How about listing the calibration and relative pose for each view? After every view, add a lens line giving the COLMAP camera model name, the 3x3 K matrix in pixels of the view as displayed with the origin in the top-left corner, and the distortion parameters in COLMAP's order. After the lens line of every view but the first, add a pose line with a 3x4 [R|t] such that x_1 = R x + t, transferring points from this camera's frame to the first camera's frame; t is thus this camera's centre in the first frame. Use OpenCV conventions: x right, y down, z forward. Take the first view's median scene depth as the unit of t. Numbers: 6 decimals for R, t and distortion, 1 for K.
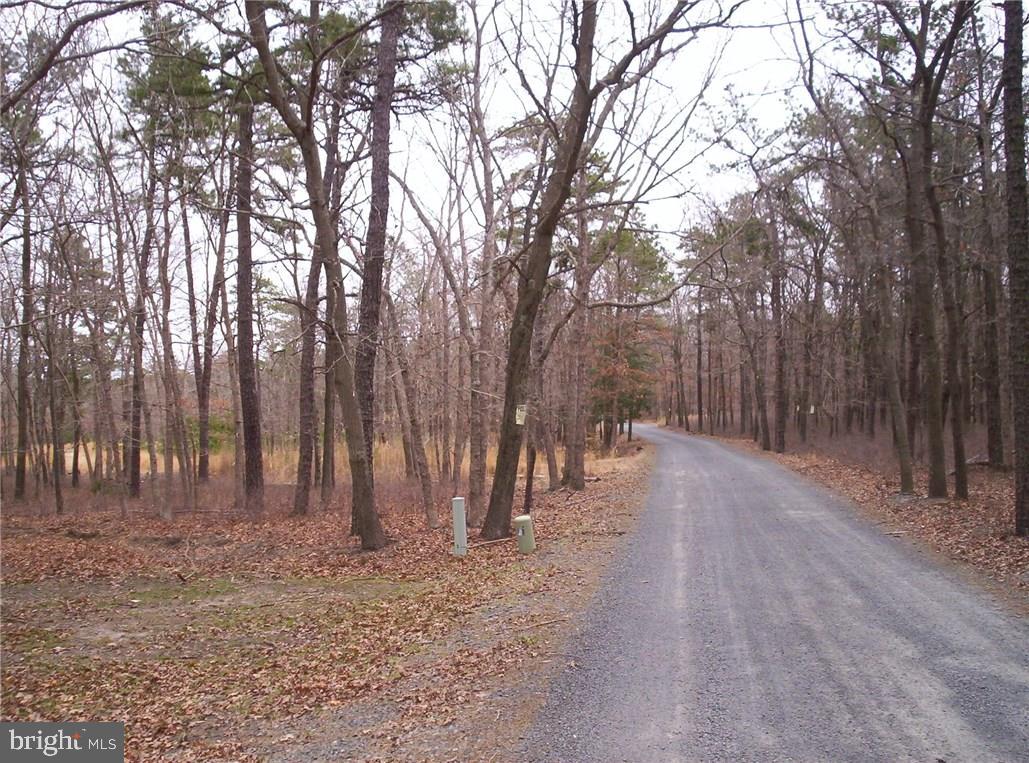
lens RADIAL K [[1127.9, 0, 500.2], [0, 1127.9, 407.2], [0, 0, 1]] dist [-0.096314, 0.040321]
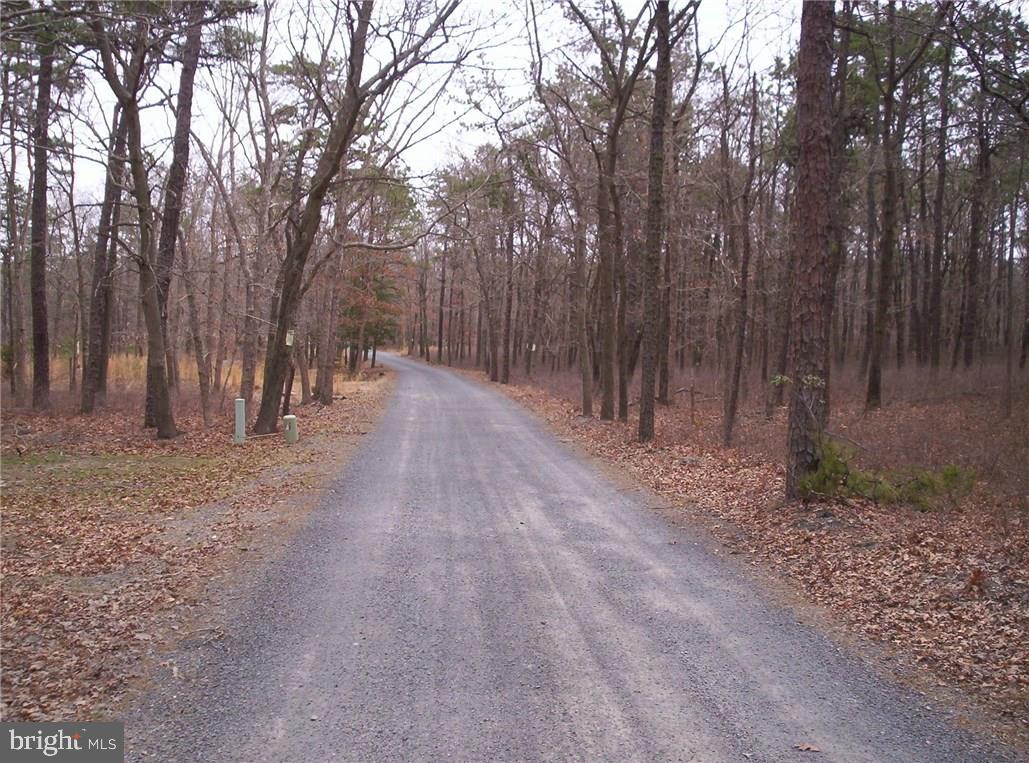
lens RADIAL K [[1127.9, 0, 500.2], [0, 1127.9, 407.2], [0, 0, 1]] dist [-0.096314, 0.040321]
pose [[0.972847, 0.046457, 0.226739, -0.020763], [-0.060860, 0.996521, 0.056946, -0.001159], [-0.223304, -0.069199, 0.972289, -0.174487]]
